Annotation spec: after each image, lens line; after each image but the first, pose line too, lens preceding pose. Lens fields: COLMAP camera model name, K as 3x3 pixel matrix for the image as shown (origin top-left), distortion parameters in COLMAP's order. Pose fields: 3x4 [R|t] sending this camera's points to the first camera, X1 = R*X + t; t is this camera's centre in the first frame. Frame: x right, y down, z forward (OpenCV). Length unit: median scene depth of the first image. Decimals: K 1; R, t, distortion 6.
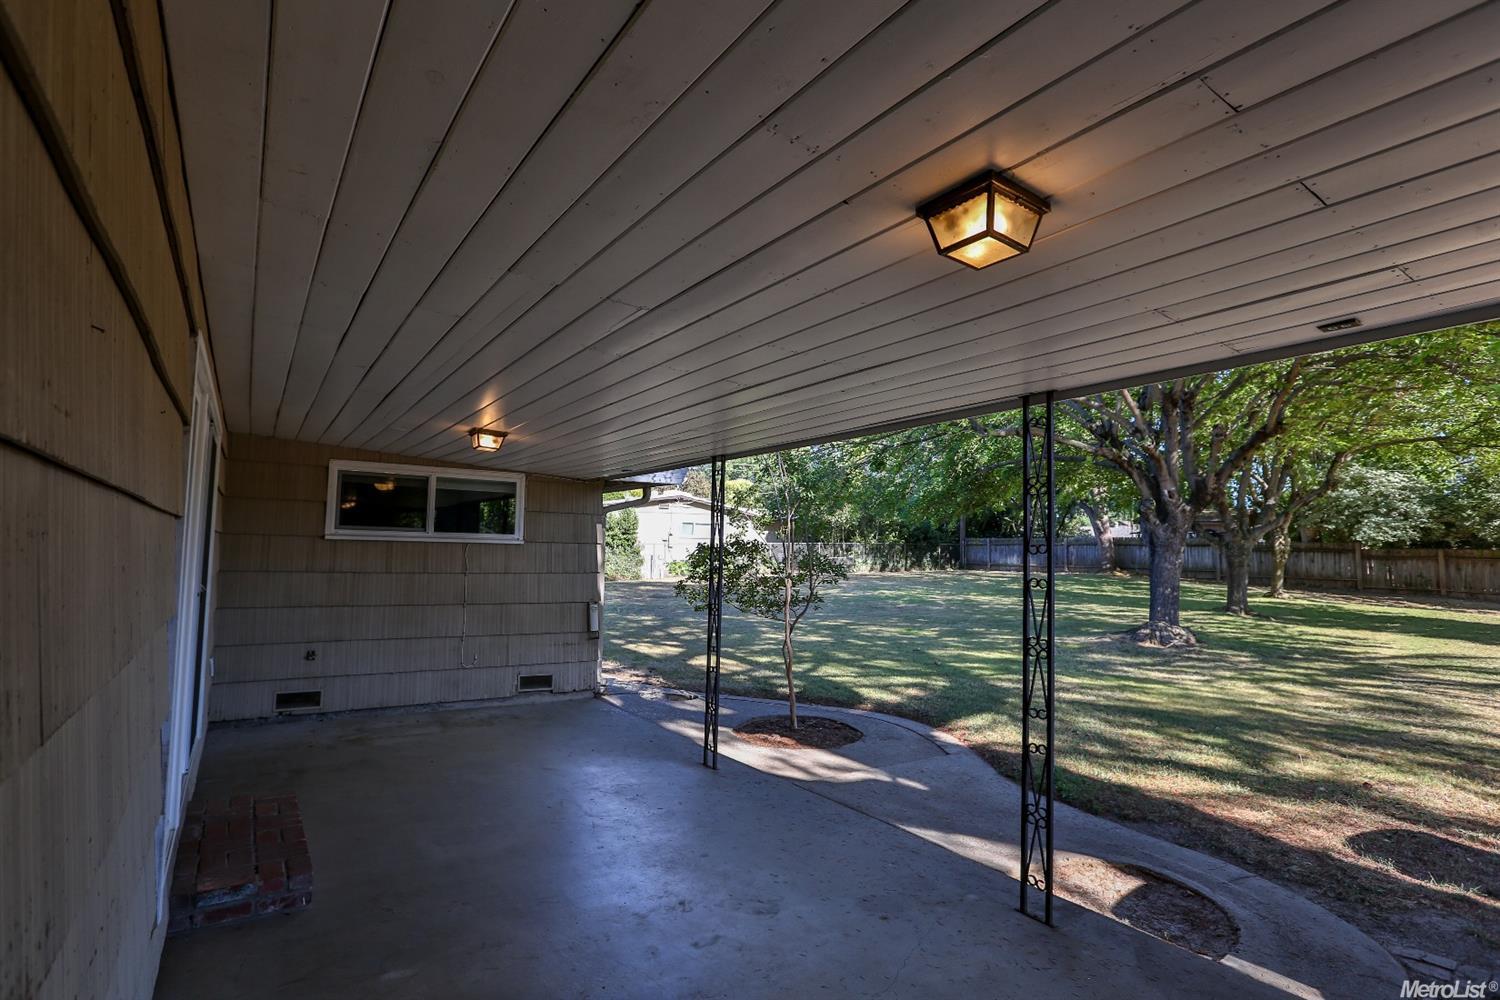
lens RADIAL K [[752.6, 0, 748.3], [0, 752.6, 508.7], [0, 0, 1]] dist [-0.011553, 0.003961]
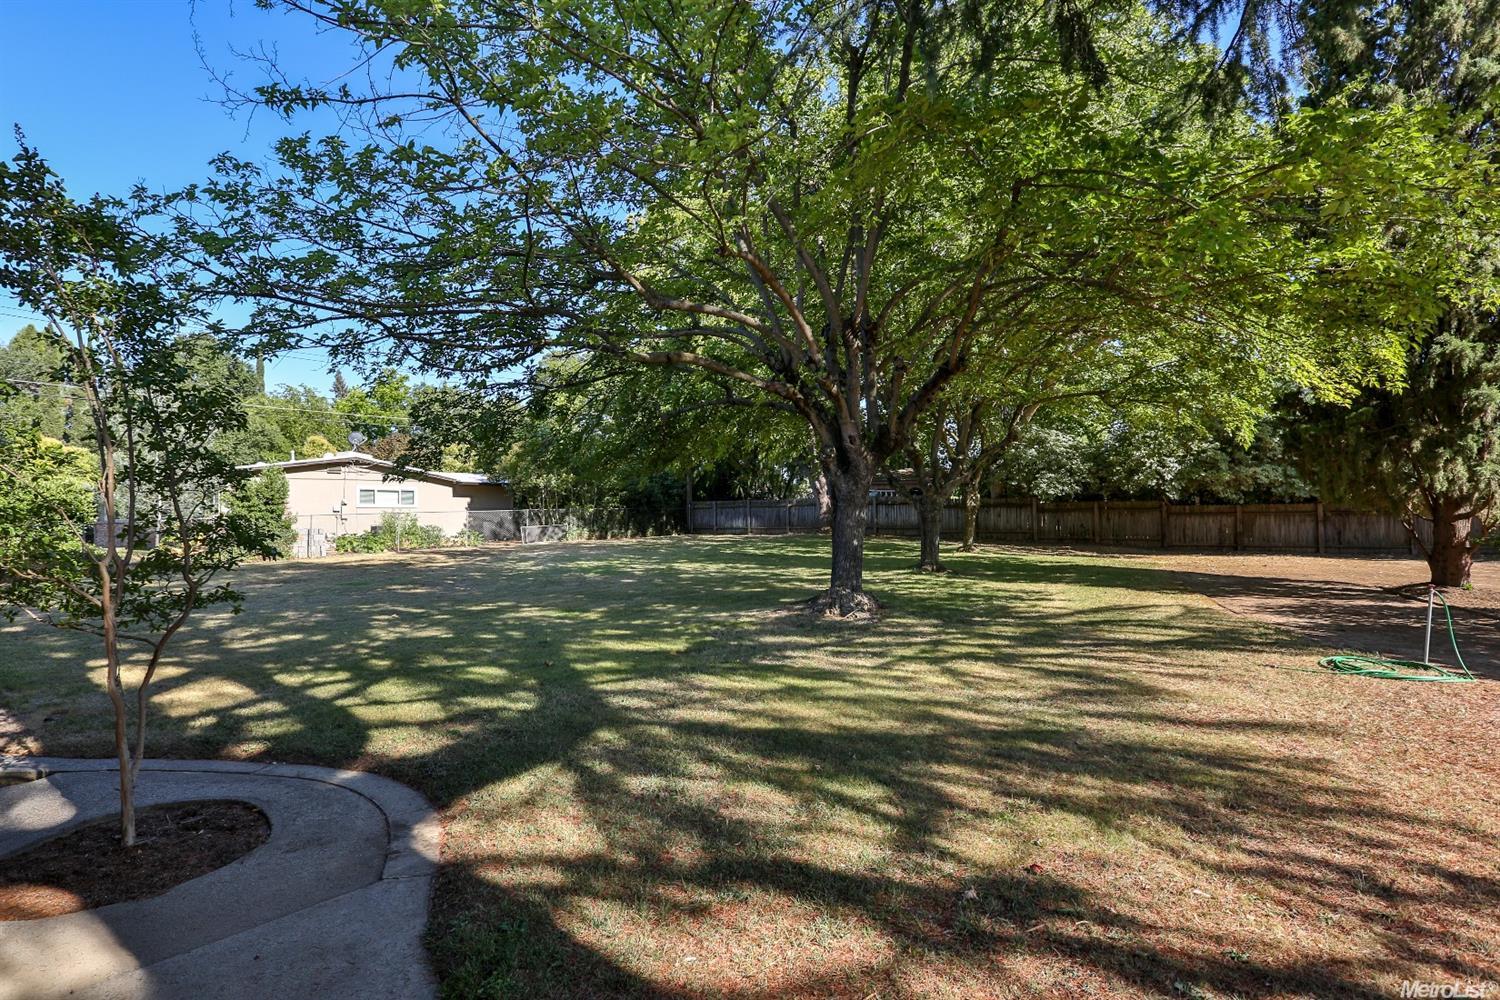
lens RADIAL K [[752.6, 0, 743.5], [0, 752.6, 496.8], [0, 0, 1]] dist [-0.011553, 0.003961]
pose [[0.950168, -0.018499, 0.311190, 0.136657], [0.010344, 0.999559, 0.027835, 0.017748], [-0.311567, -0.023229, 0.949940, 0.178027]]
